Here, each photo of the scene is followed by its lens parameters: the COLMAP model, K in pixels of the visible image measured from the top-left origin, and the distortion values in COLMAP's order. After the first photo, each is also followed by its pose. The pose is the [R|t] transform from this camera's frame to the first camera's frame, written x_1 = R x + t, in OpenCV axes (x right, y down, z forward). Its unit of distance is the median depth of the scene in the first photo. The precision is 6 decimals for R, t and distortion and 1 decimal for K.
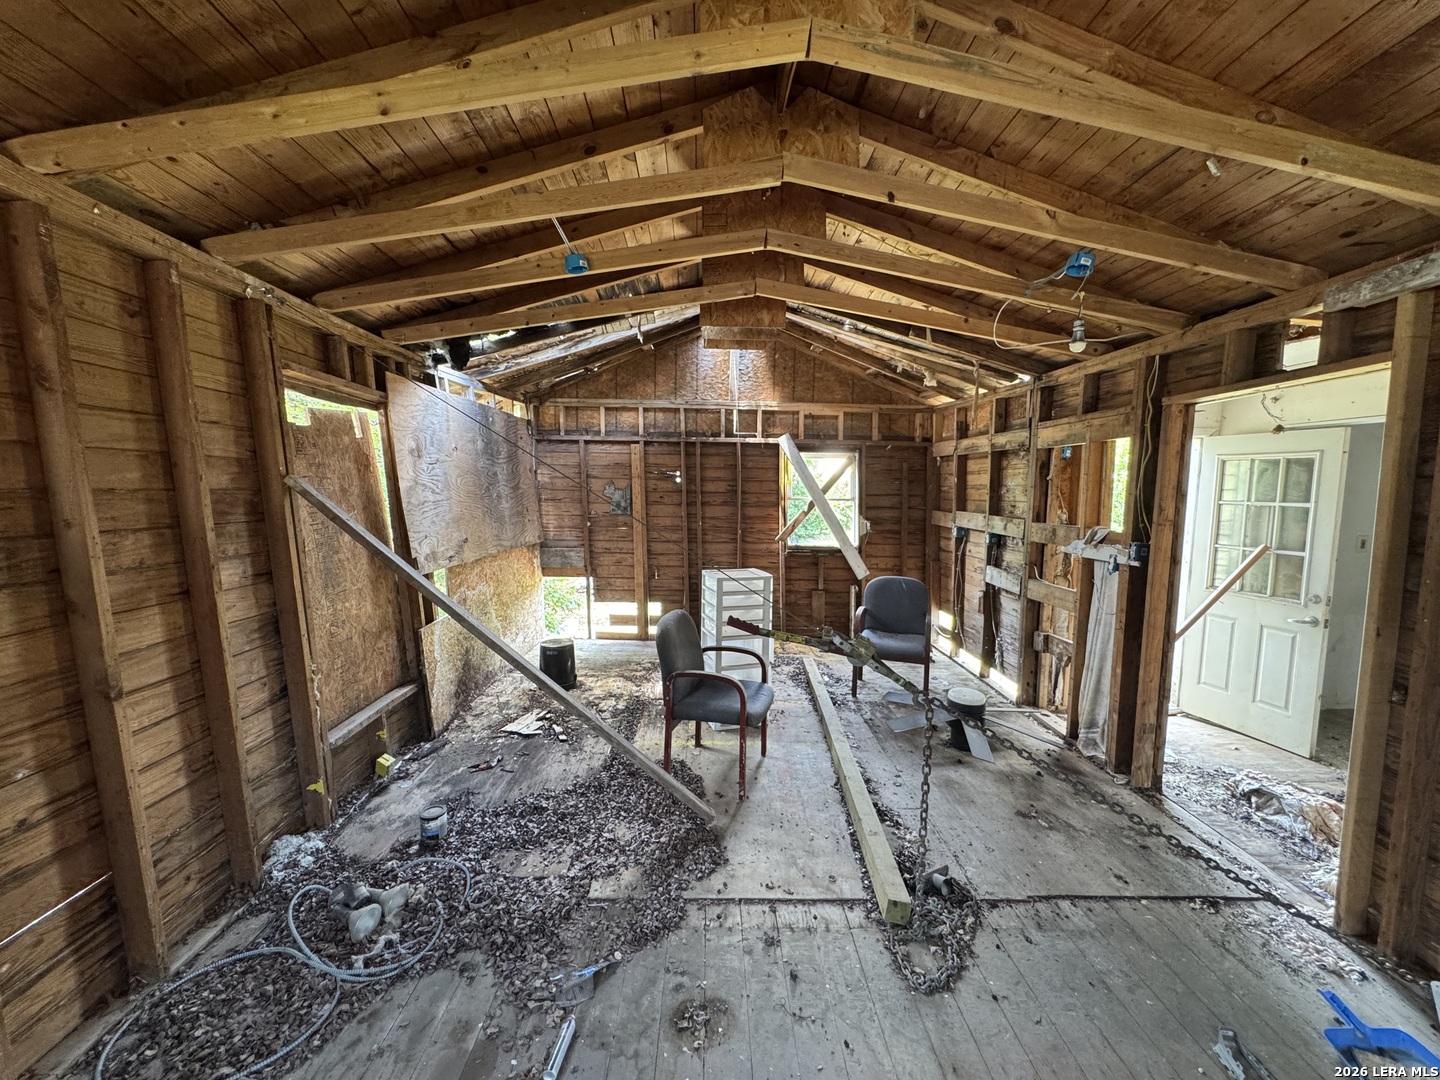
lens RADIAL K [[580.8, 0, 720.0], [0, 580.8, 540.0], [0, 0, 1]] dist [0.015965, 0.000139]
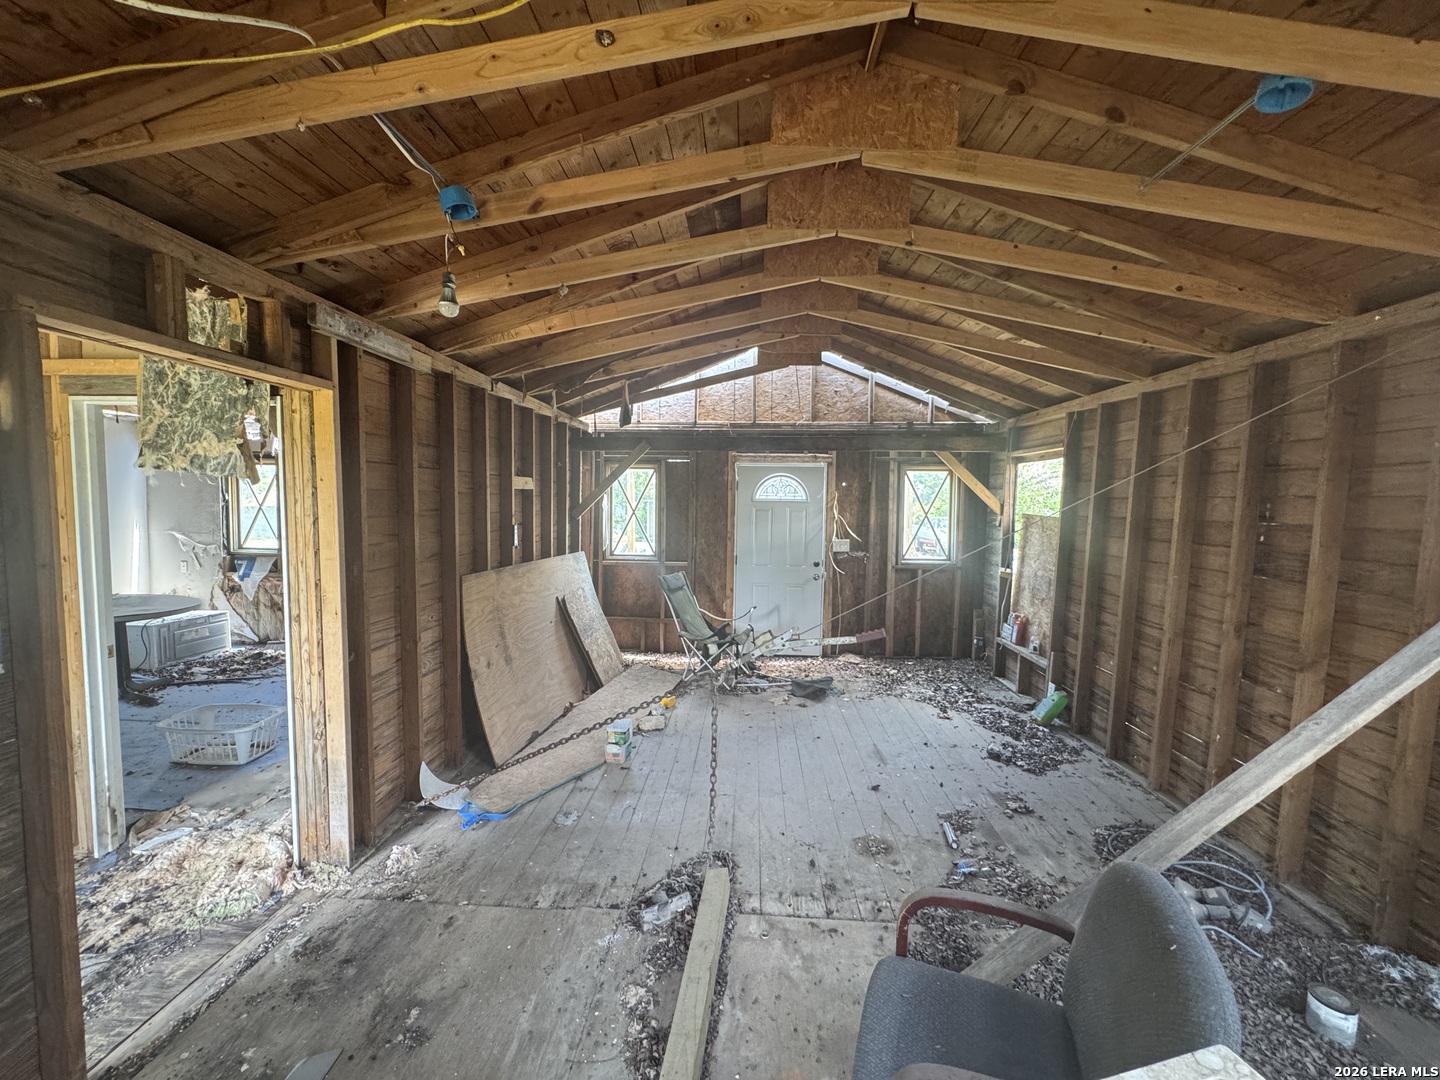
lens RADIAL K [[580.8, 0, 720.0], [0, 580.8, 540.0], [0, 0, 1]] dist [0.015965, 0.000139]
pose [[-0.996719, -0.036483, 0.072247, 0.172692], [-0.025126, 0.988018, 0.152280, -0.135994], [-0.076937, 0.149965, -0.985693, 1.436487]]
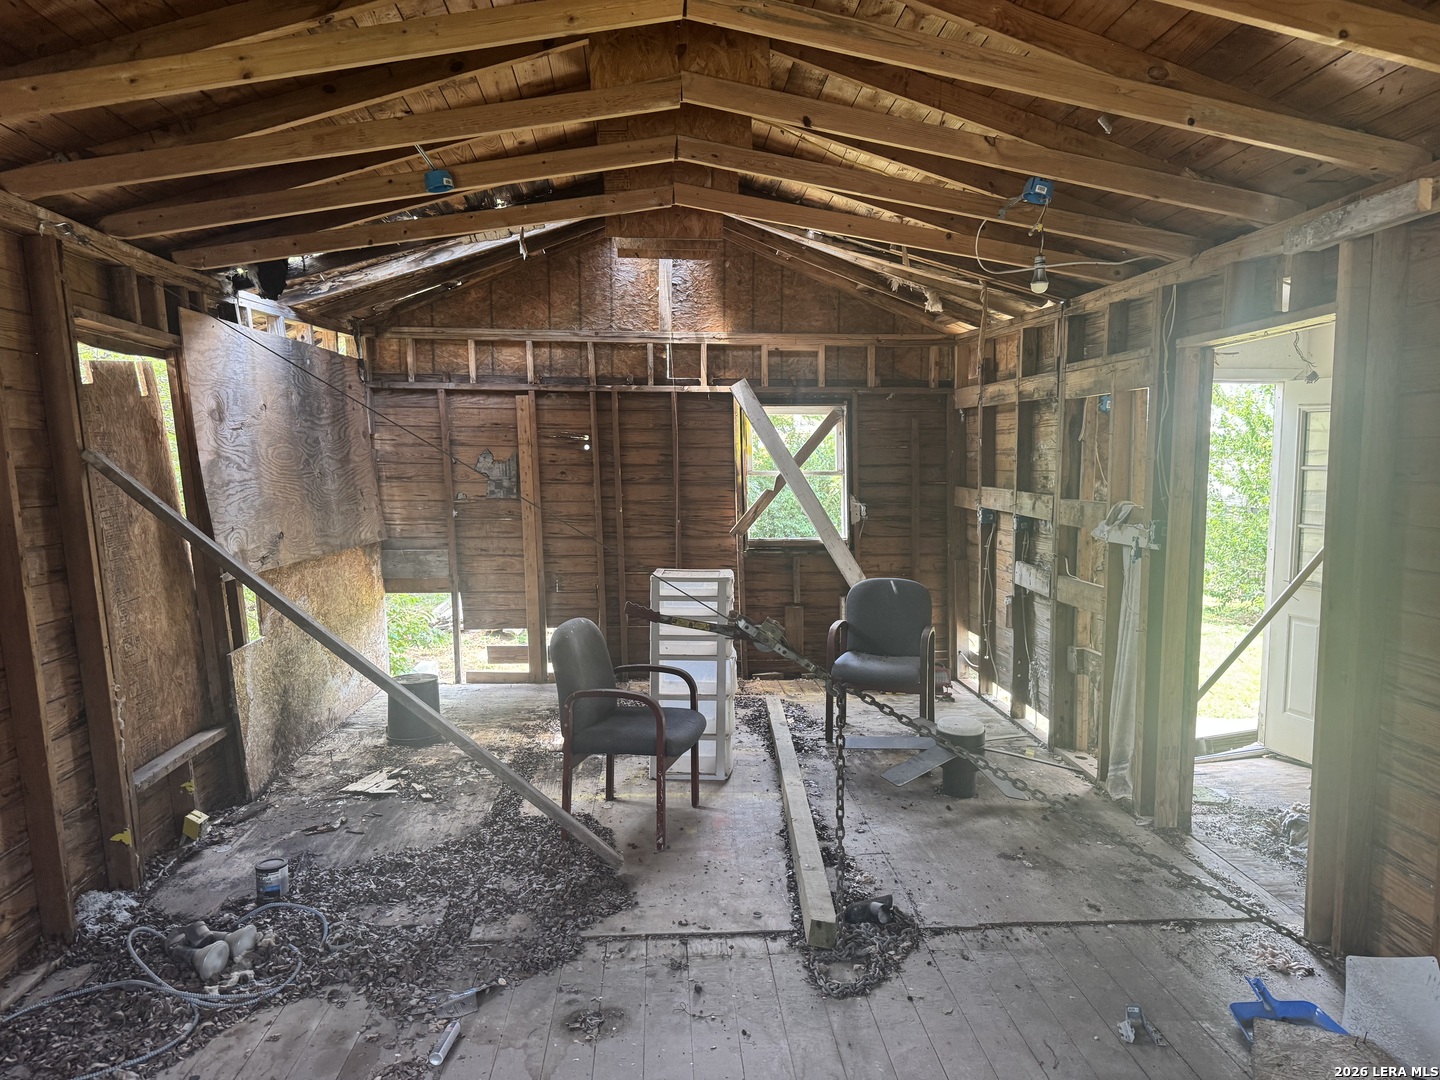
lens RADIAL K [[1010.9, 0, 718.4], [0, 1010.9, 546.1], [0, 0, 1]] dist [0.094626, -0.097433]
pose [[0.999084, -0.016272, 0.039589, 0.066663], [0.016308, 0.999867, -0.000576, 0.032261], [-0.039574, 0.001221, 0.999216, -0.385958]]
